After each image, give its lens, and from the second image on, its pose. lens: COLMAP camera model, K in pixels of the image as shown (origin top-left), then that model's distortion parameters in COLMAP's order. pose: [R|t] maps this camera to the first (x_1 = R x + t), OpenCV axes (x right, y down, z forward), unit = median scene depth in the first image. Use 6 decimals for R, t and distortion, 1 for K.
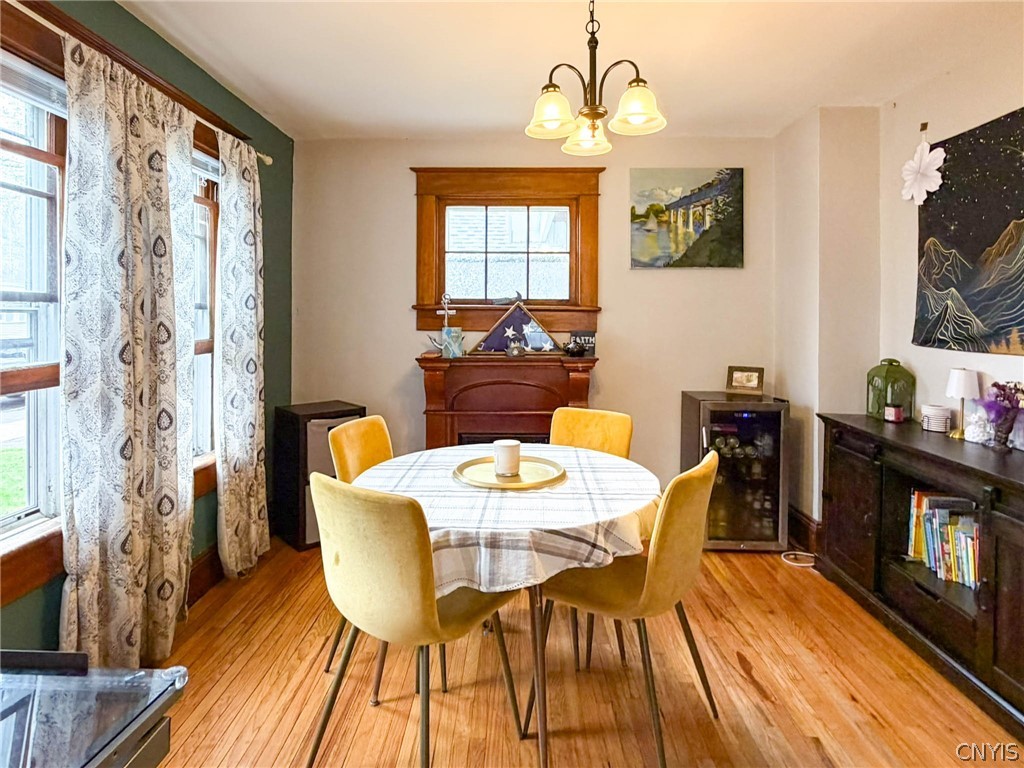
lens RADIAL K [[568.6, 0, 515.1], [0, 568.6, 305.7], [0, 0, 1]] dist [-0.001151, -0.001054]
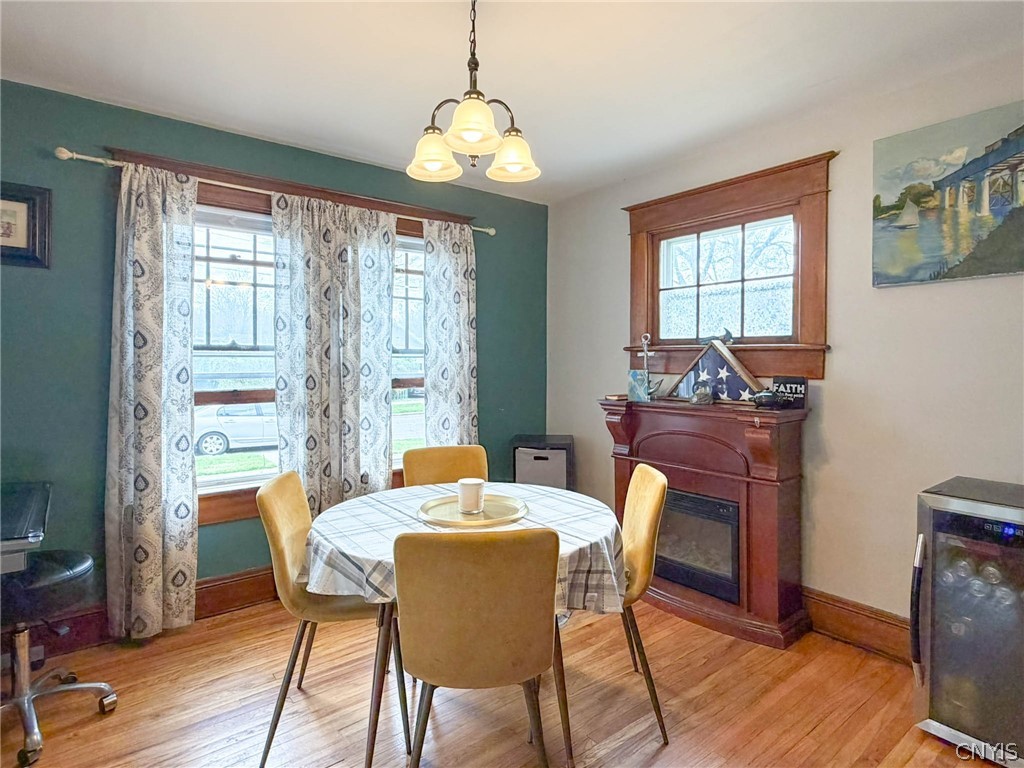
lens RADIAL K [[544.4, 0, 513.5], [0, 544.4, 359.1], [0, 0, 1]] dist [-0.004513, -0.000902]
pose [[0.640252, -0.004060, -0.768154, 0.429137], [0.019710, 0.999744, 0.011144, 0.005385], [0.767912, -0.022275, 0.640168, 0.243233]]
